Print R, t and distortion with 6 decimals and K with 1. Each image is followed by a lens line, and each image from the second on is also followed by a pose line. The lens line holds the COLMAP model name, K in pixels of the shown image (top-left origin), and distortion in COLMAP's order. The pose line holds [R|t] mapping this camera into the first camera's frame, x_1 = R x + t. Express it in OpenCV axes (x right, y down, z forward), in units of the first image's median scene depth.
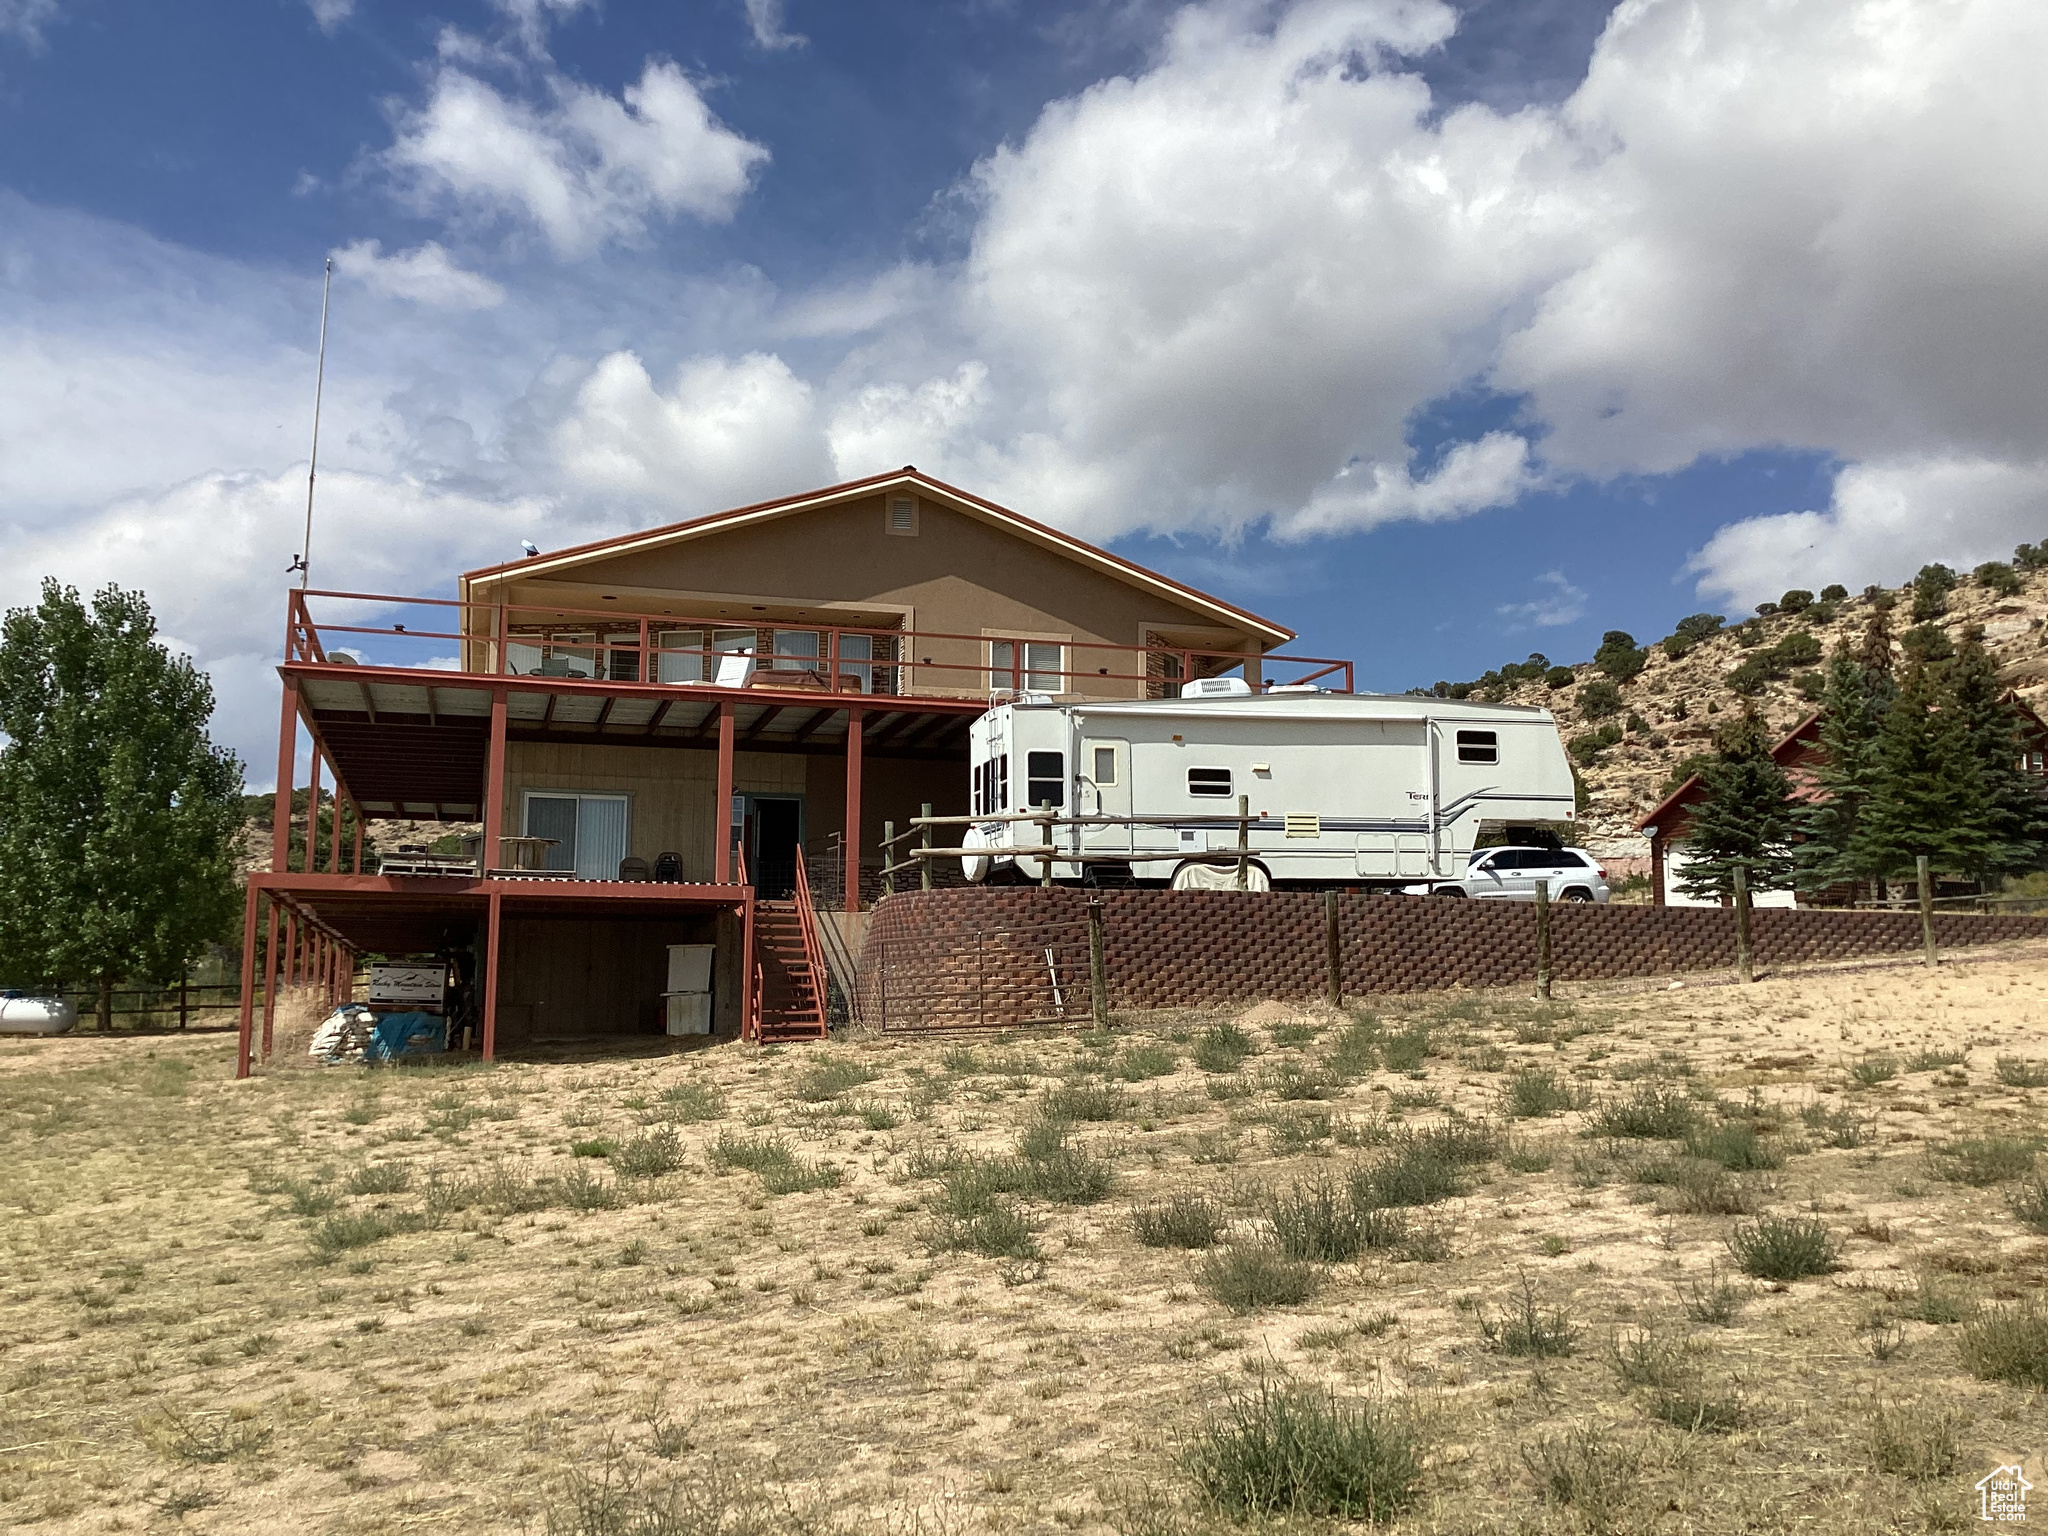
lens RADIAL K [[1842.2, 0, 1024.0], [0, 1842.2, 768.0], [0, 0, 1]] dist [0.063683, -0.087052]
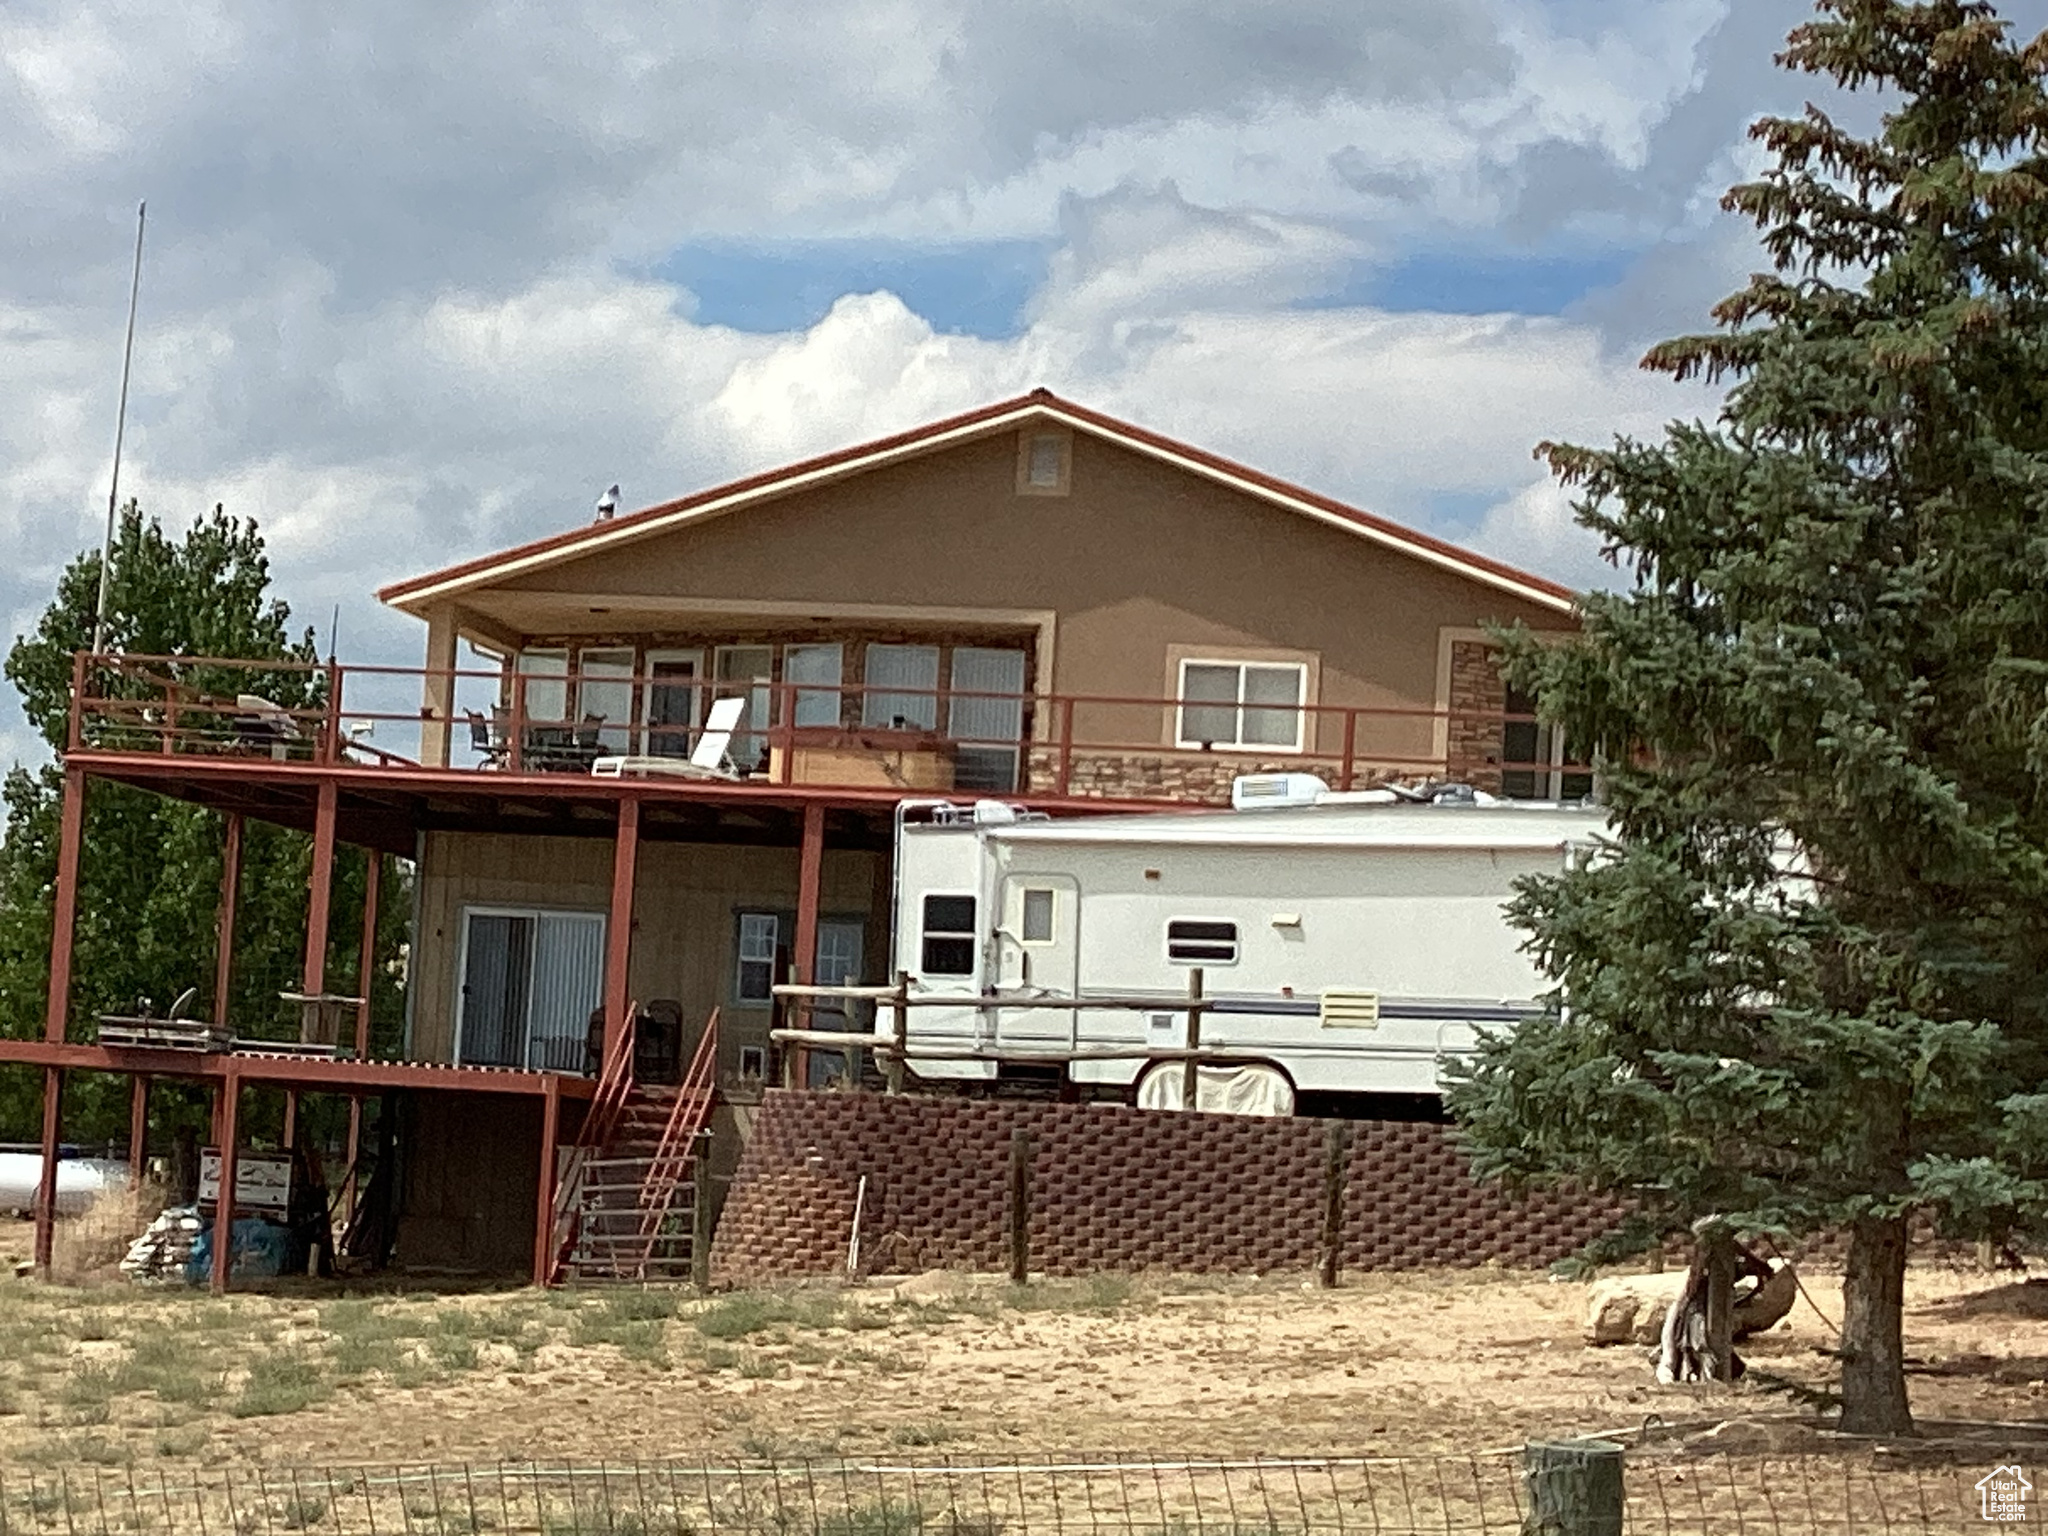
lens RADIAL K [[4946.5, 0, 1024.0], [0, 4946.5, 768.0], [0, 0, 1]] dist [-0.004321, 0.005166]
pose [[0.896307, 0.012234, -0.443264, 0.830433], [0.005671, 0.999221, 0.039045, -0.124408], [0.443397, -0.037510, 0.895540, -0.623188]]
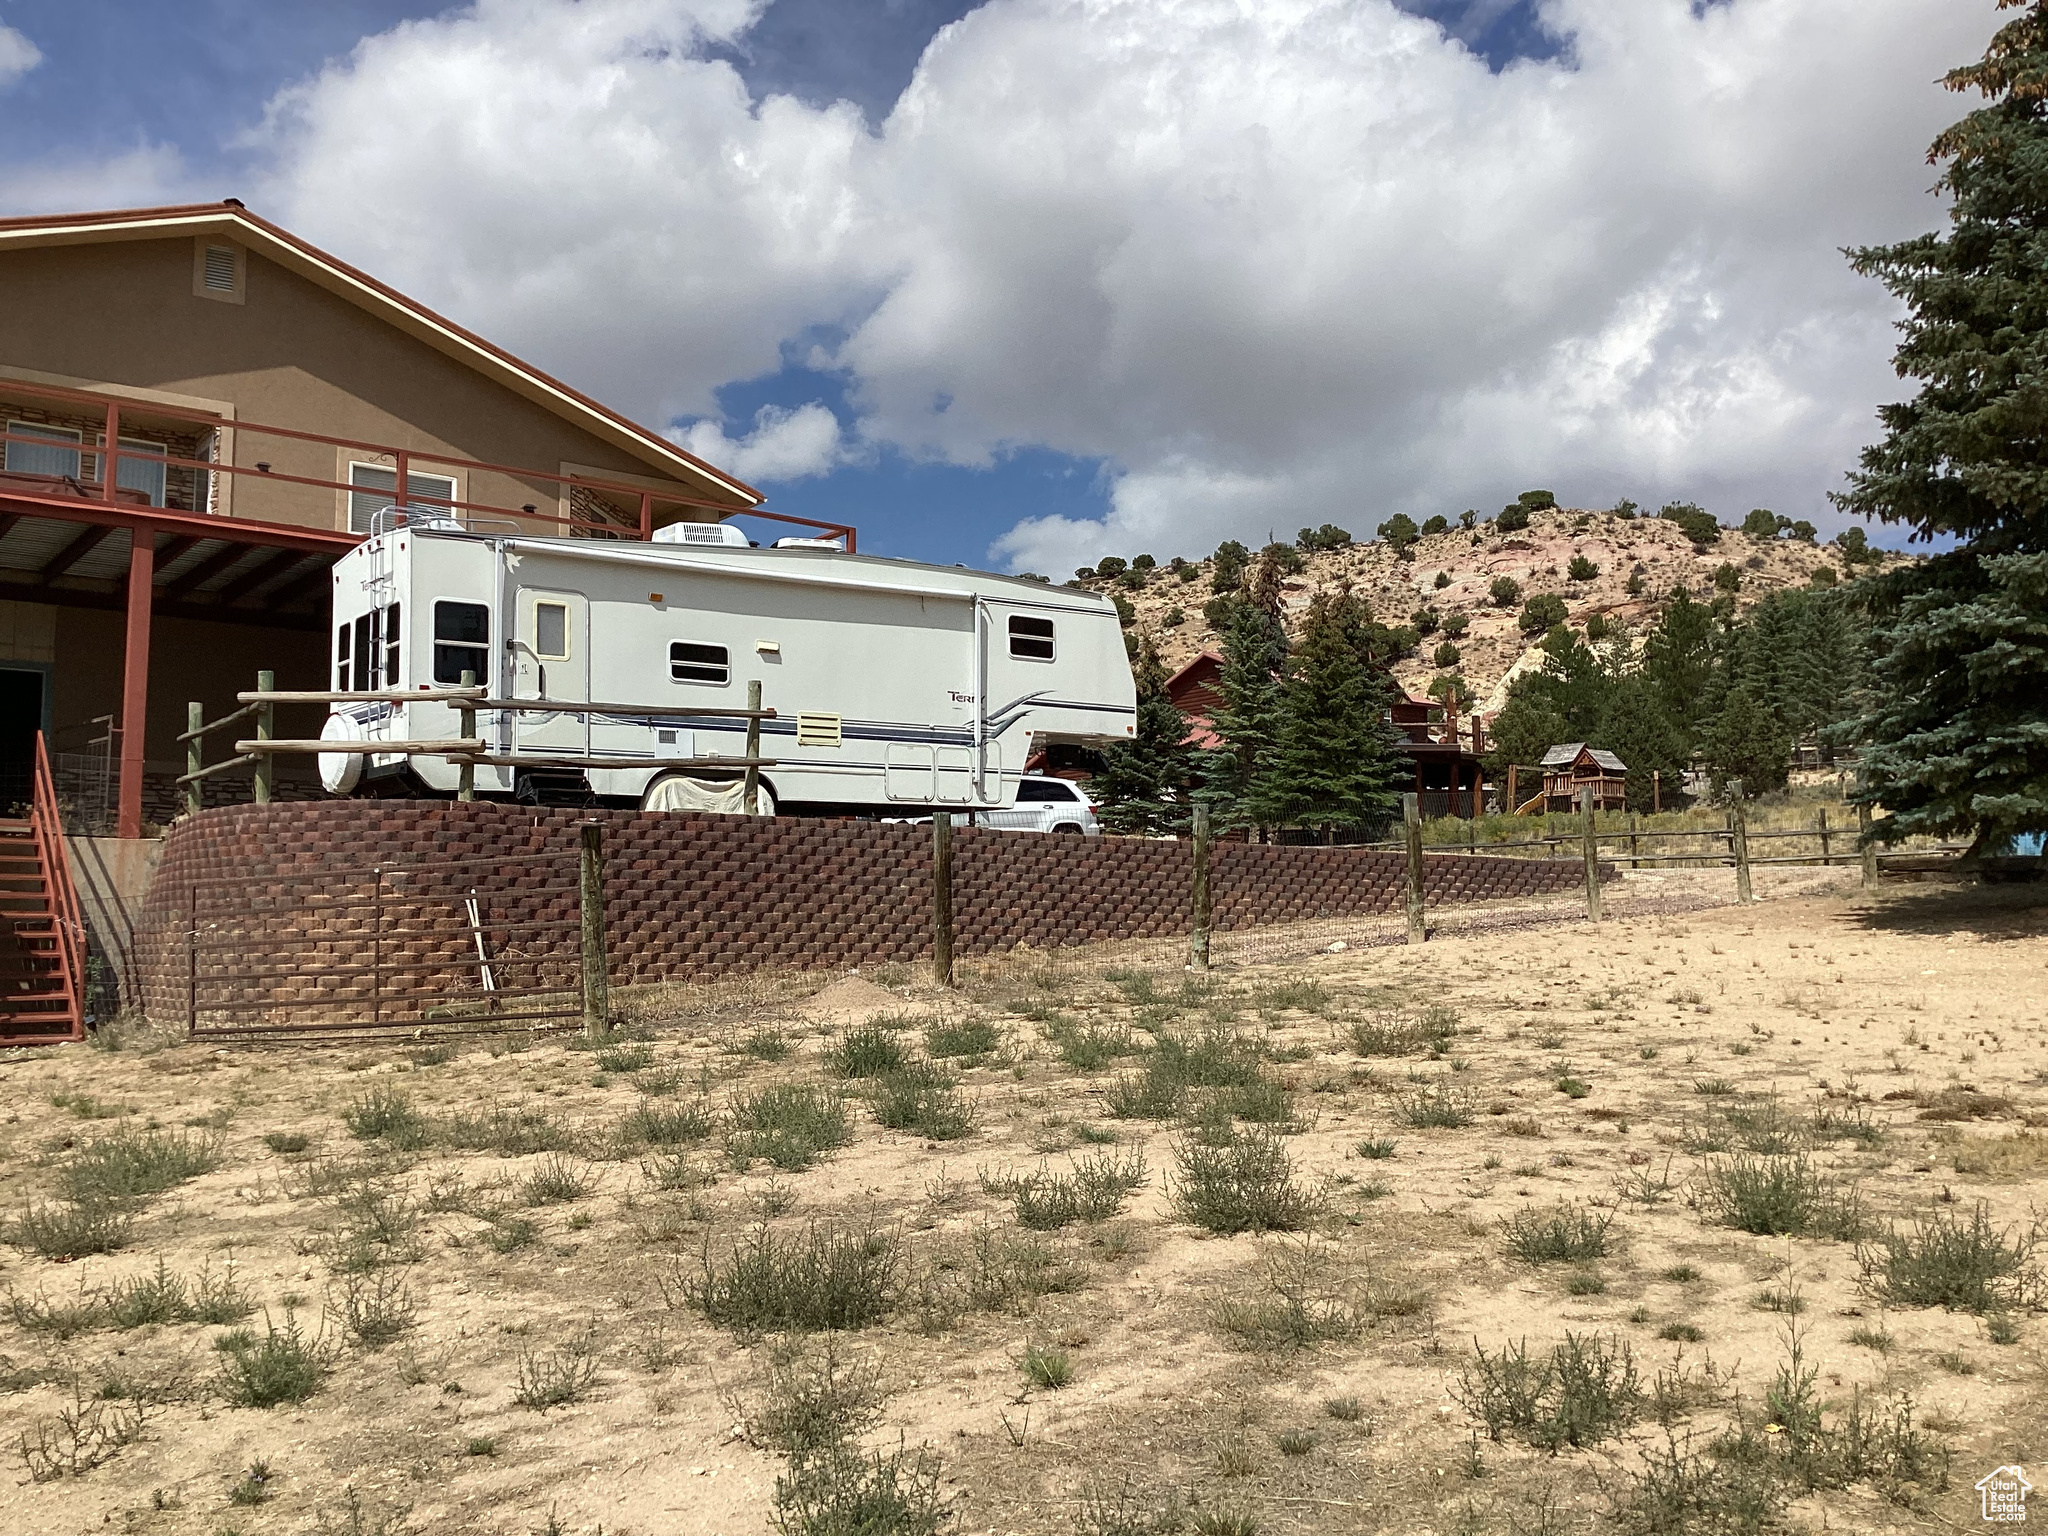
lens RADIAL K [[1842.2, 0, 1024.0], [0, 1842.2, 768.0], [0, 0, 1]] dist [0.063683, -0.087052]
pose [[0.933812, 0.030145, 0.356492, -0.034802], [-0.041019, 0.998894, 0.022980, 0.026619], [-0.355405, -0.036082, 0.934016, 0.286581]]
